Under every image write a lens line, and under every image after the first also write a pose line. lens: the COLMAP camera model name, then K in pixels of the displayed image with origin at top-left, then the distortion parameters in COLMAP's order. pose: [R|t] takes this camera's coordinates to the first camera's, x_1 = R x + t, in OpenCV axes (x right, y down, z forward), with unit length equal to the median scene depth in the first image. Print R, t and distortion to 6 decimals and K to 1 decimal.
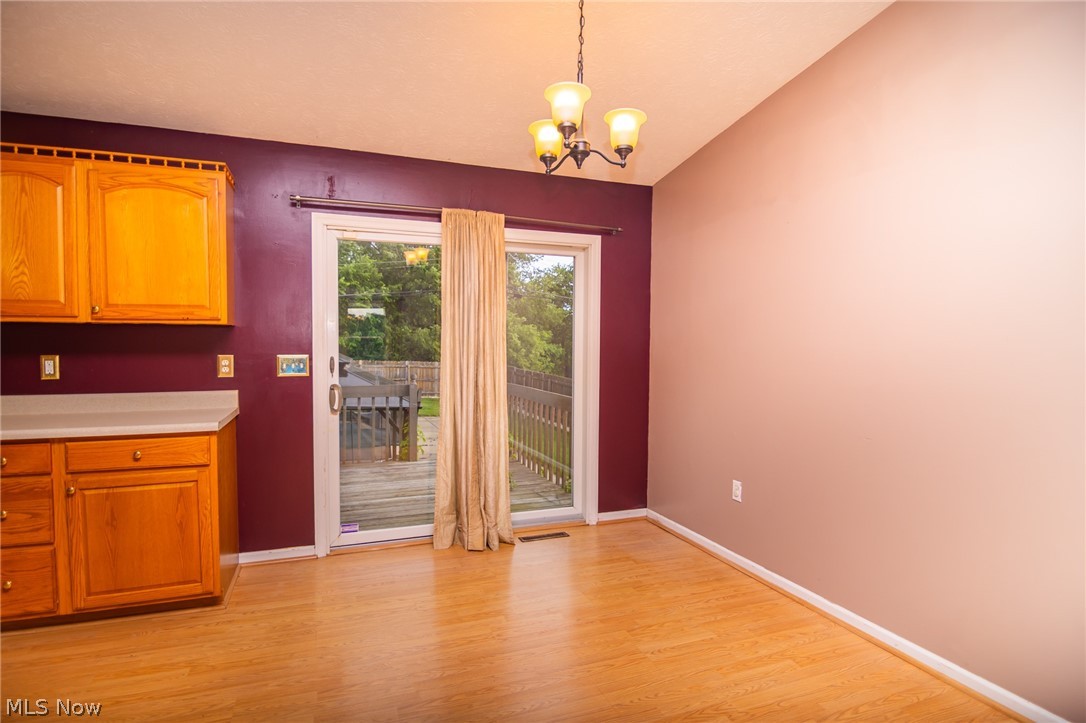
lens RADIAL K [[554.6, 0, 541.0], [0, 554.6, 364.3], [0, 0, 1]] dist [-0.013899, -0.004695]
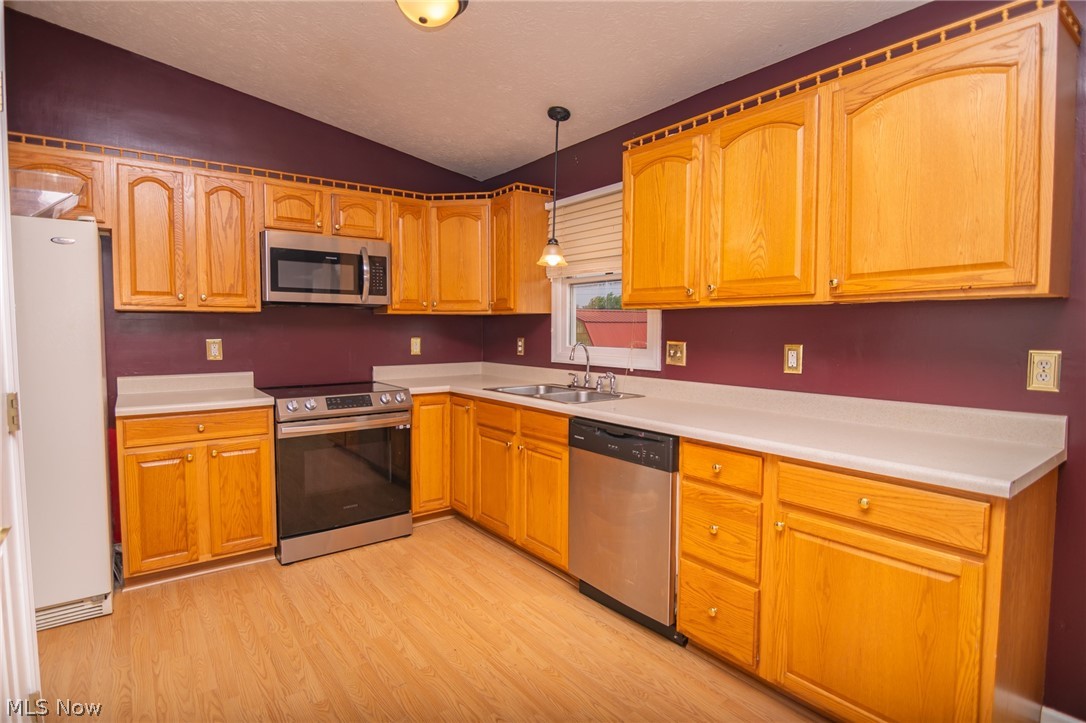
lens RADIAL K [[554.6, 0, 513.6], [0, 554.6, 358.4], [0, 0, 1]] dist [-0.013899, -0.004695]
pose [[0.252790, 0.046840, -0.966387, -0.210500], [-0.035569, 0.998602, 0.039098, -0.014373], [0.966867, 0.024489, 0.254102, 0.410129]]
